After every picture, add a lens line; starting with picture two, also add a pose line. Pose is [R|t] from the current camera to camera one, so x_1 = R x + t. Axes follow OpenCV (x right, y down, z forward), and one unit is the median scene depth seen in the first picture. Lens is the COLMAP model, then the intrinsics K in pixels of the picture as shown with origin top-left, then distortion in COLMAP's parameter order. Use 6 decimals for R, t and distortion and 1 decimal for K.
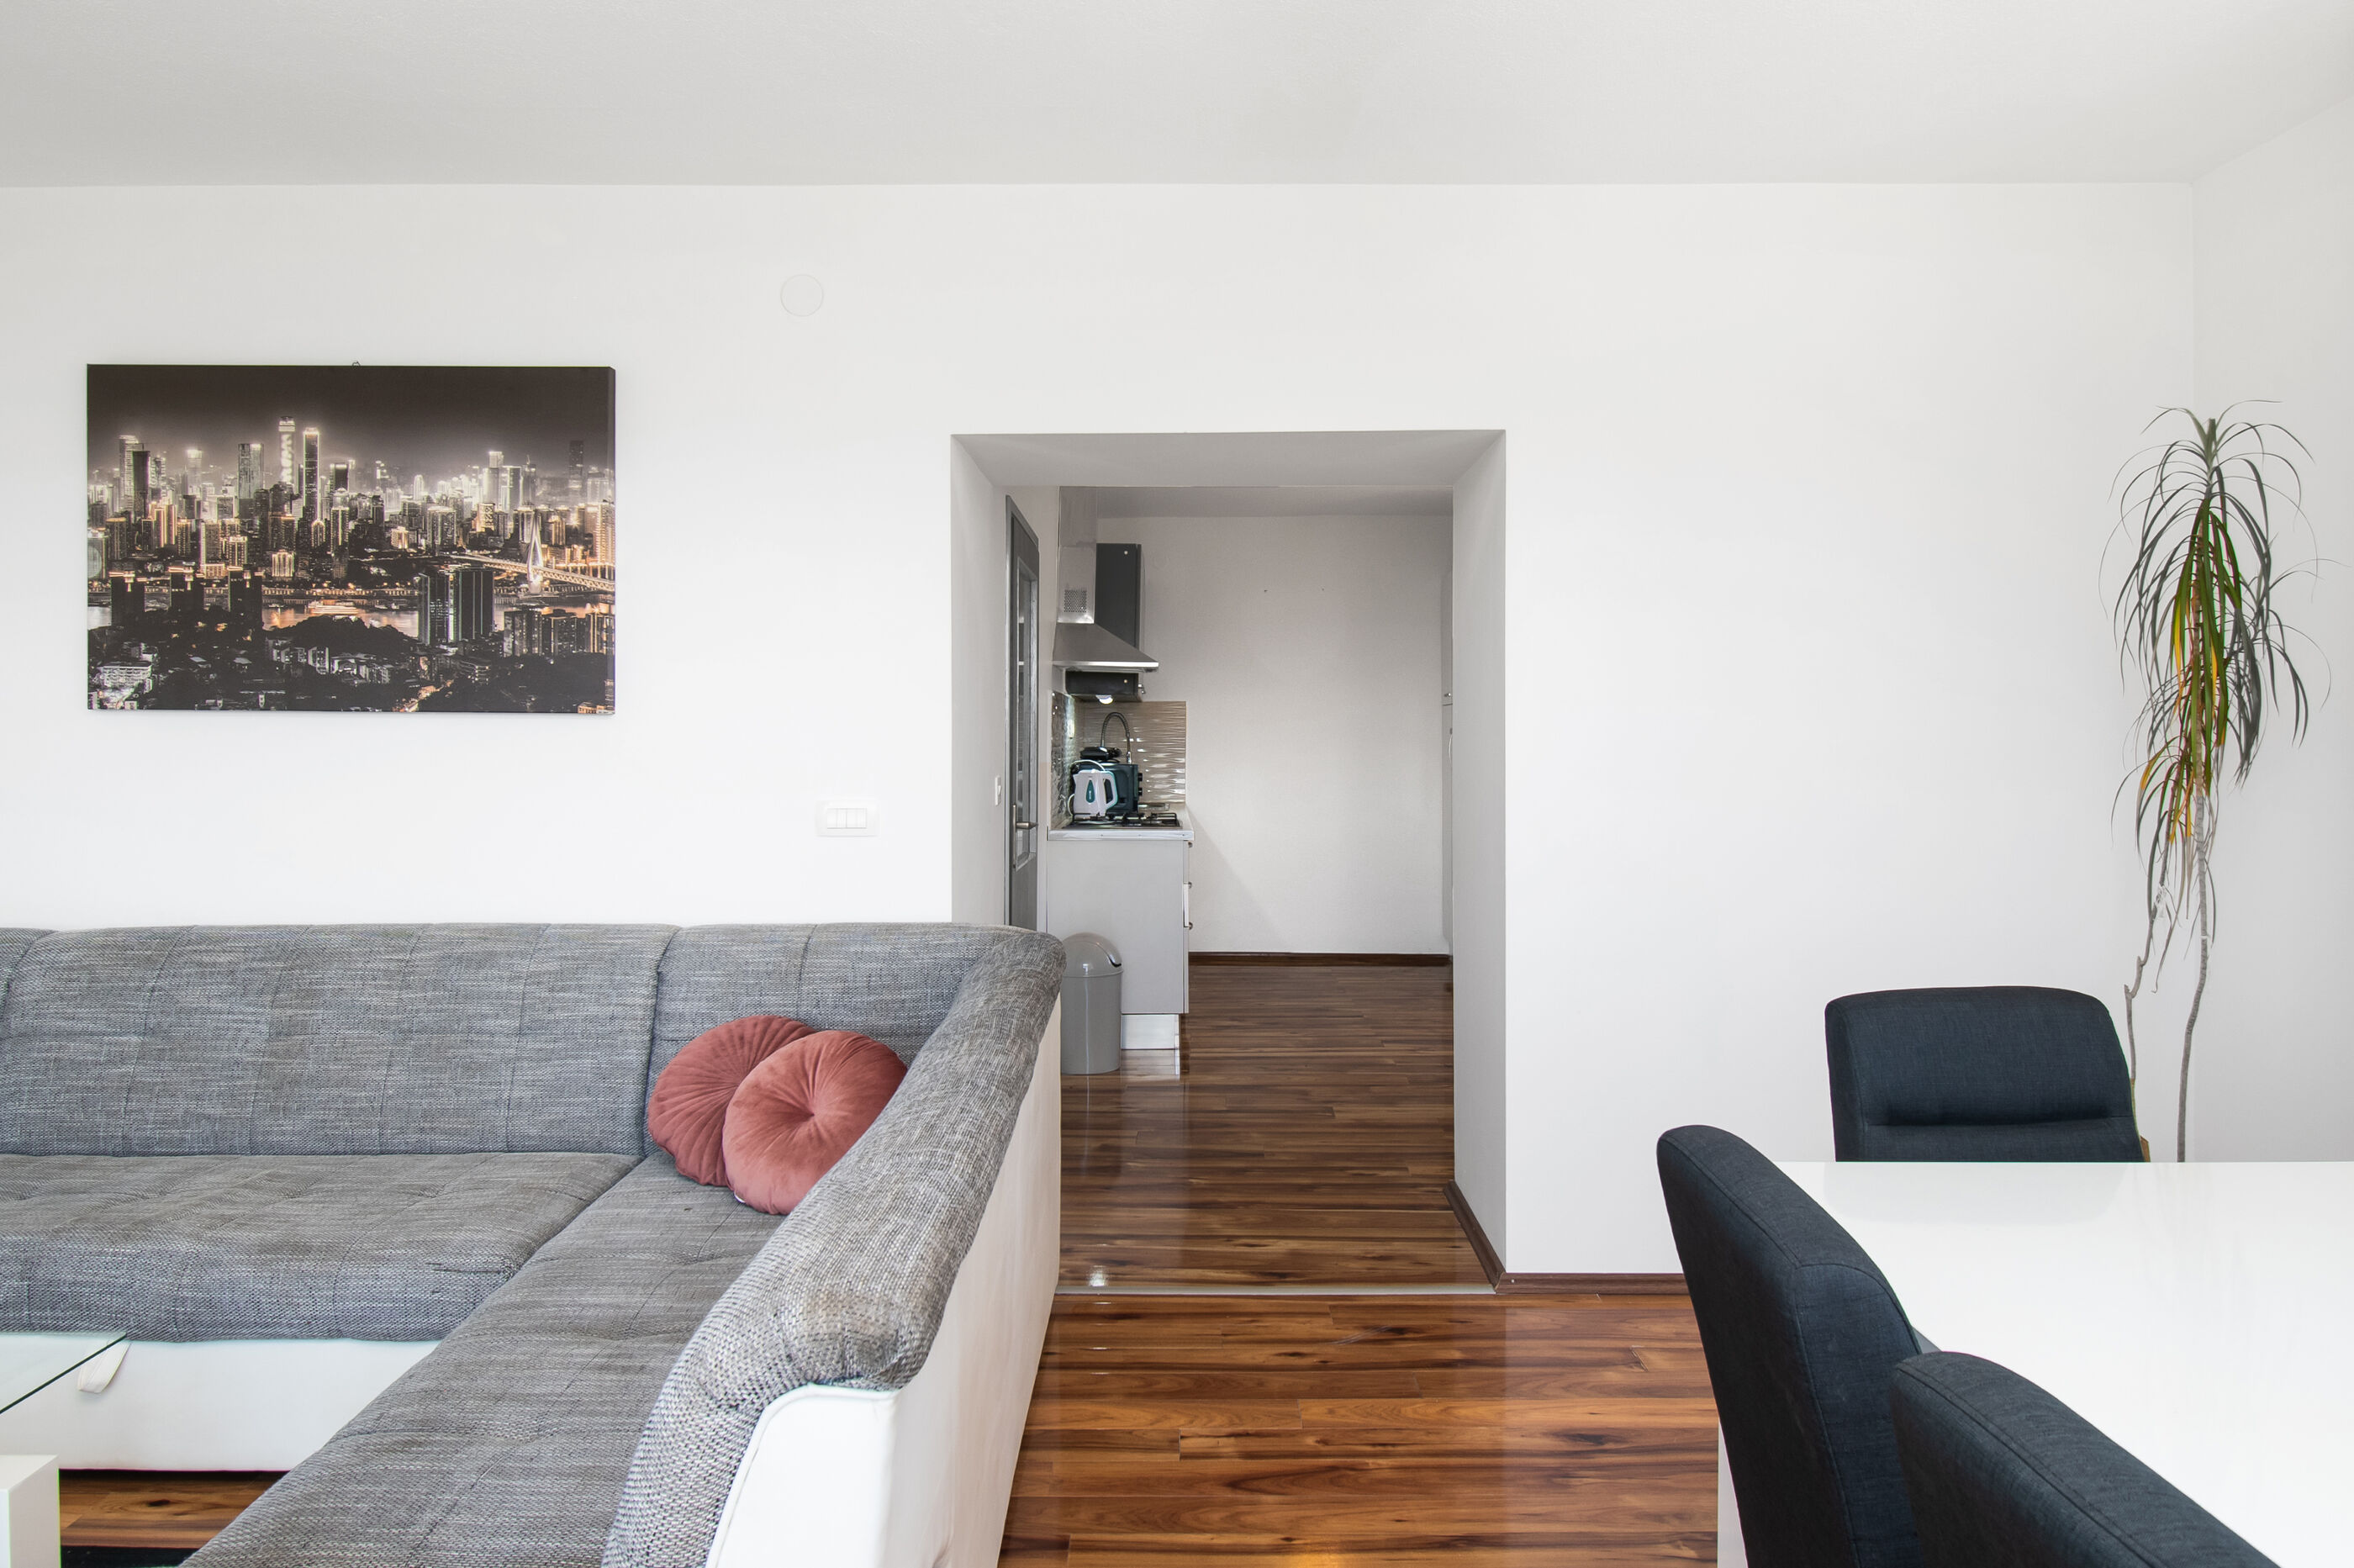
lens RADIAL K [[1520.4, 0, 1178.3], [0, 1520.4, 744.7], [0, 0, 1]] dist [0.023081, -0.042796]
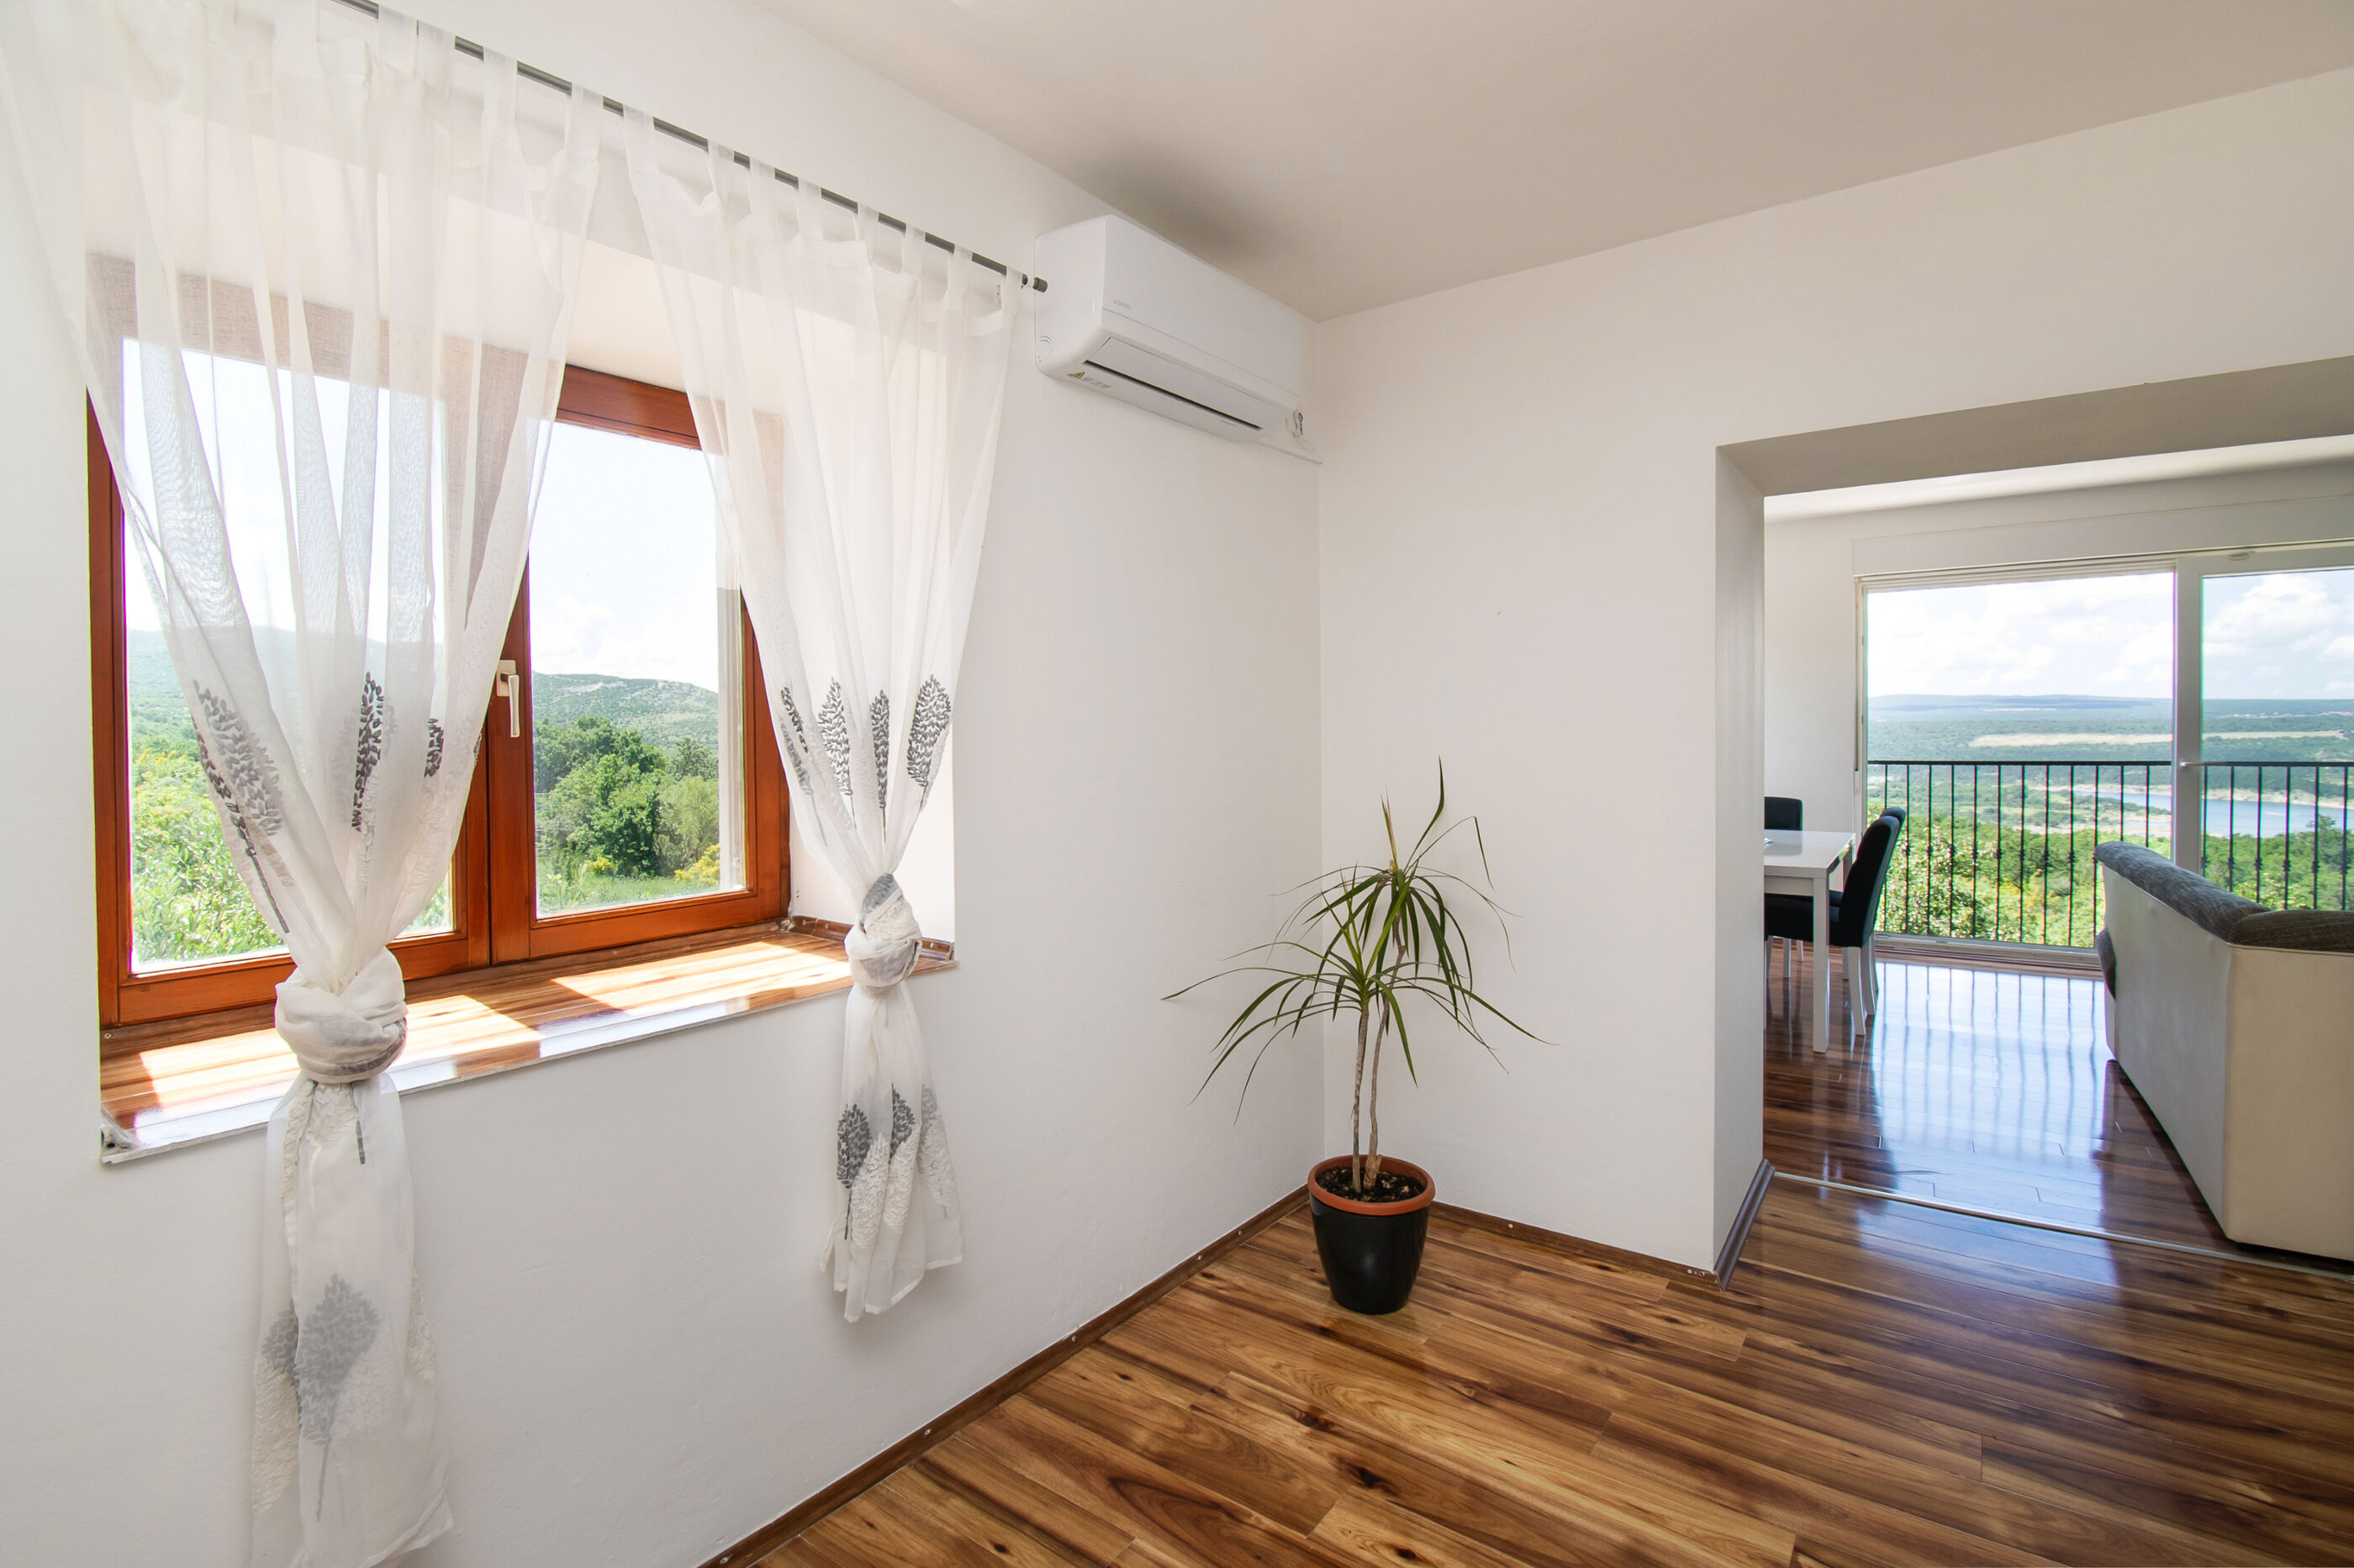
lens RADIAL K [[1097.8, 0, 1177.0], [0, 1097.8, 784.0], [0, 0, 1]] dist [0.001360, -0.000226]
pose [[-0.822970, -0.012139, 0.567956, 0.108324], [0.020287, 0.998506, 0.050737, -0.036257], [-0.567723, 0.053277, -0.821494, 2.208621]]
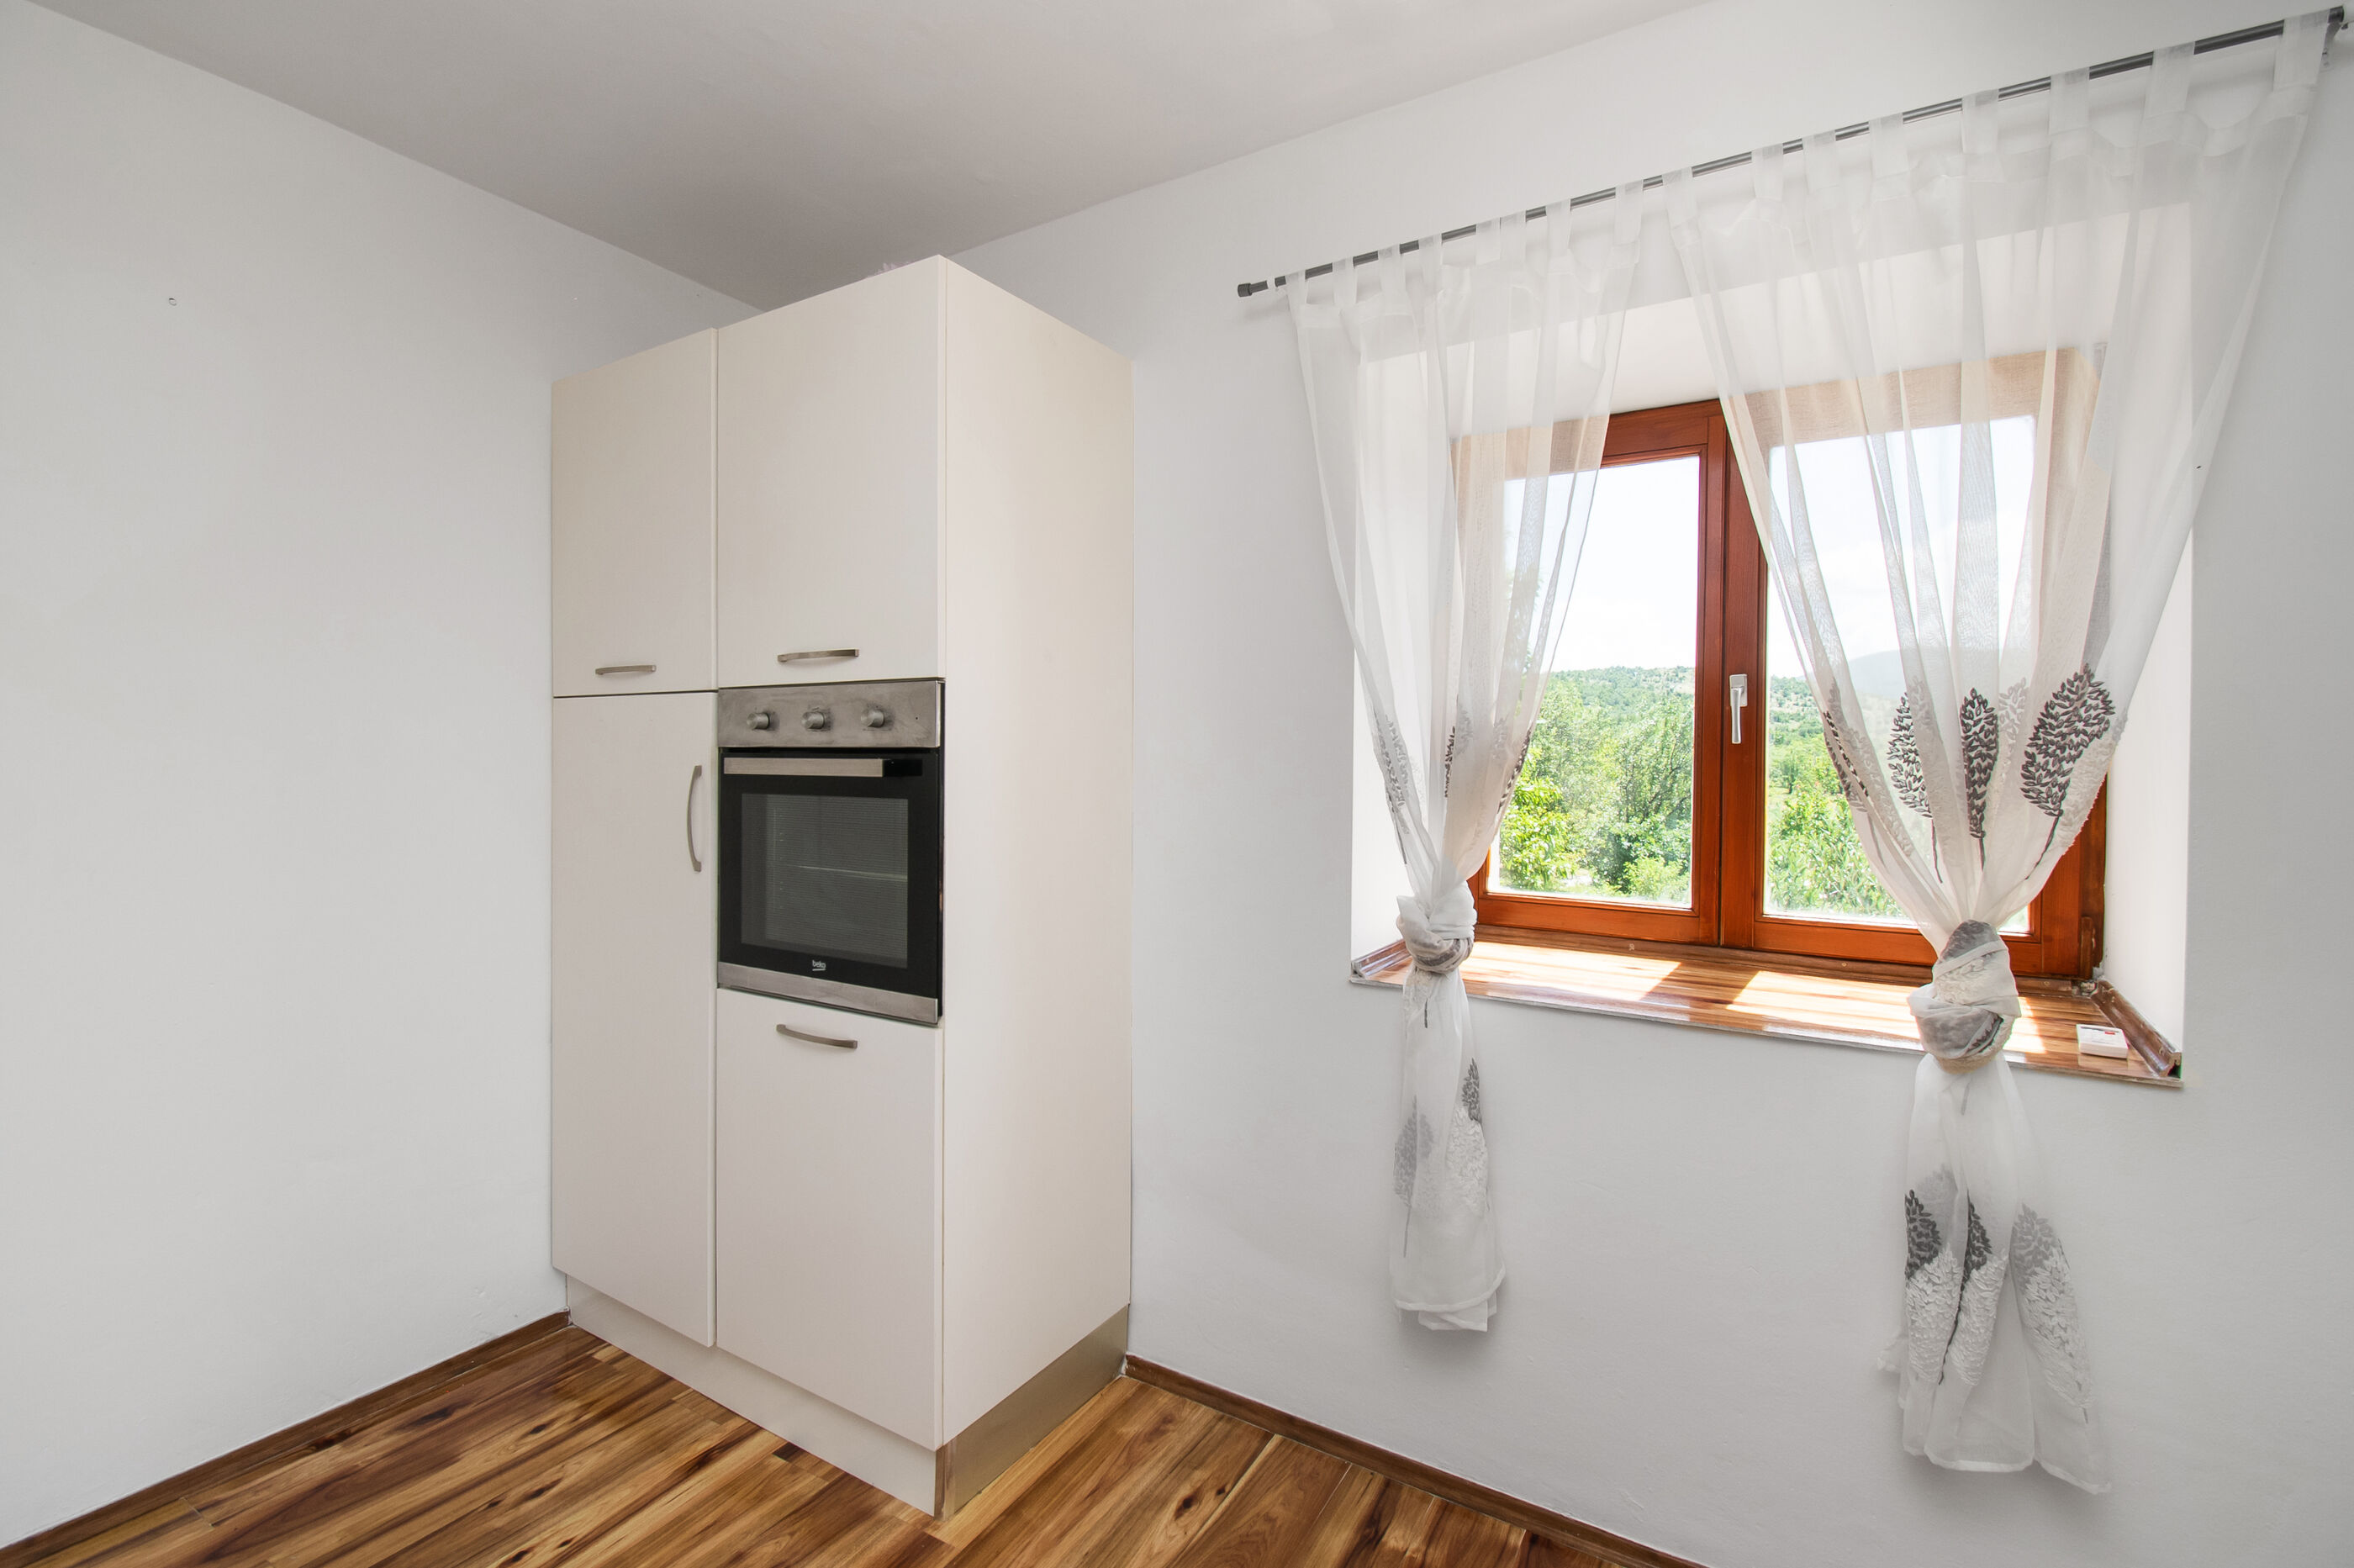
lens RADIAL K [[1102.8, 0, 1249.5], [0, 1102.8, 779.6], [0, 0, 1]] dist [0.010398, -0.022398]
pose [[0.469461, -0.009963, 0.882897, 0.019082], [-0.010734, 0.999798, 0.016989, -0.026194], [-0.882888, -0.017452, 0.469259, 1.880280]]
